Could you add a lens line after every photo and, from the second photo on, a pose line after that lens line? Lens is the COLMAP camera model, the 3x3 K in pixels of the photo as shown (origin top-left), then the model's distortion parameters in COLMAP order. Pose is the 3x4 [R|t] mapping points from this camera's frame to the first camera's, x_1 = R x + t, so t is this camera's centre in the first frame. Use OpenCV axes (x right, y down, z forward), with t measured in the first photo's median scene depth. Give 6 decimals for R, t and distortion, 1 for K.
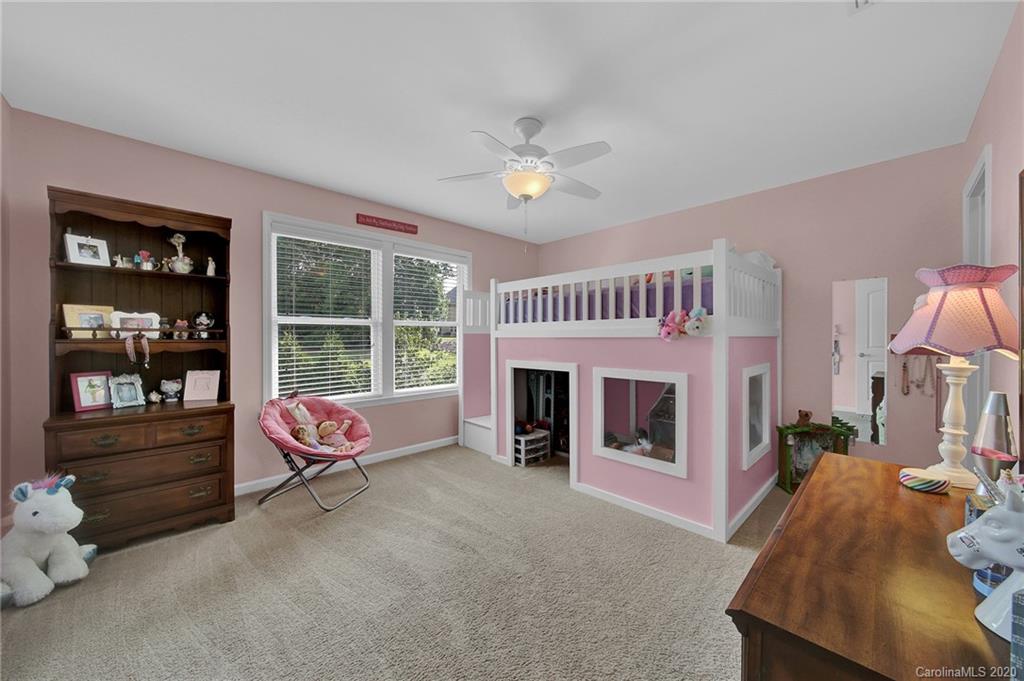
lens RADIAL K [[365.6, 0, 511.8], [0, 365.6, 336.6], [0, 0, 1]] dist [-0.002391, -0.000115]
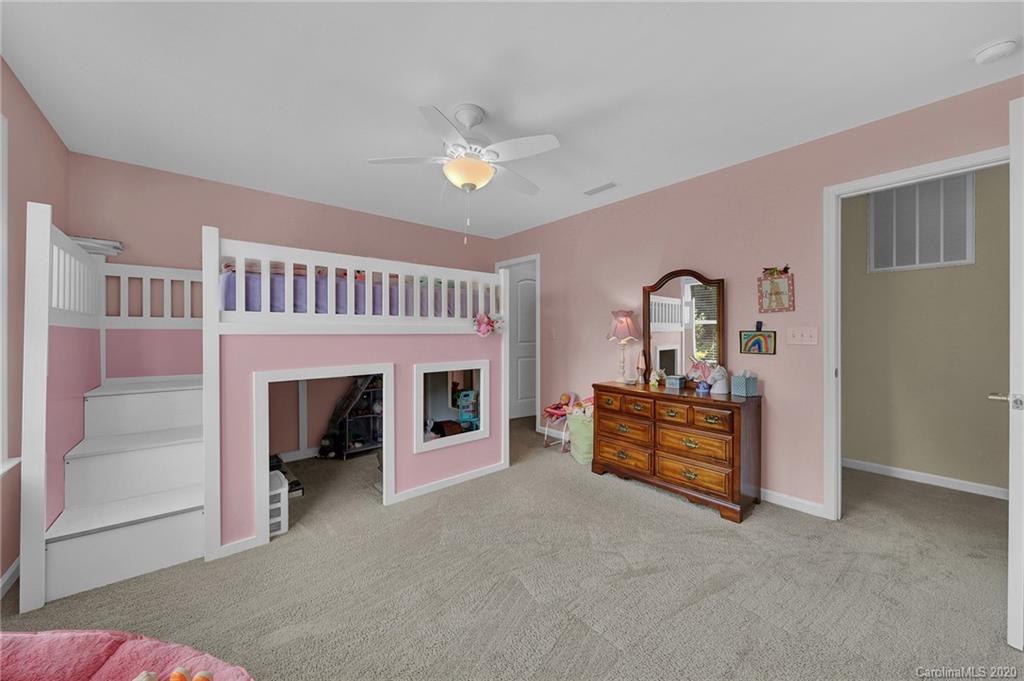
lens RADIAL K [[365.6, 0, 511.8], [0, 365.6, 336.6], [0, 0, 1]] dist [-0.002391, -0.000115]
pose [[0.065869, -0.004964, 0.997816, -0.746790], [0.003497, 0.999983, 0.004744, 0.005165], [-0.997822, 0.003177, 0.065885, 0.690817]]
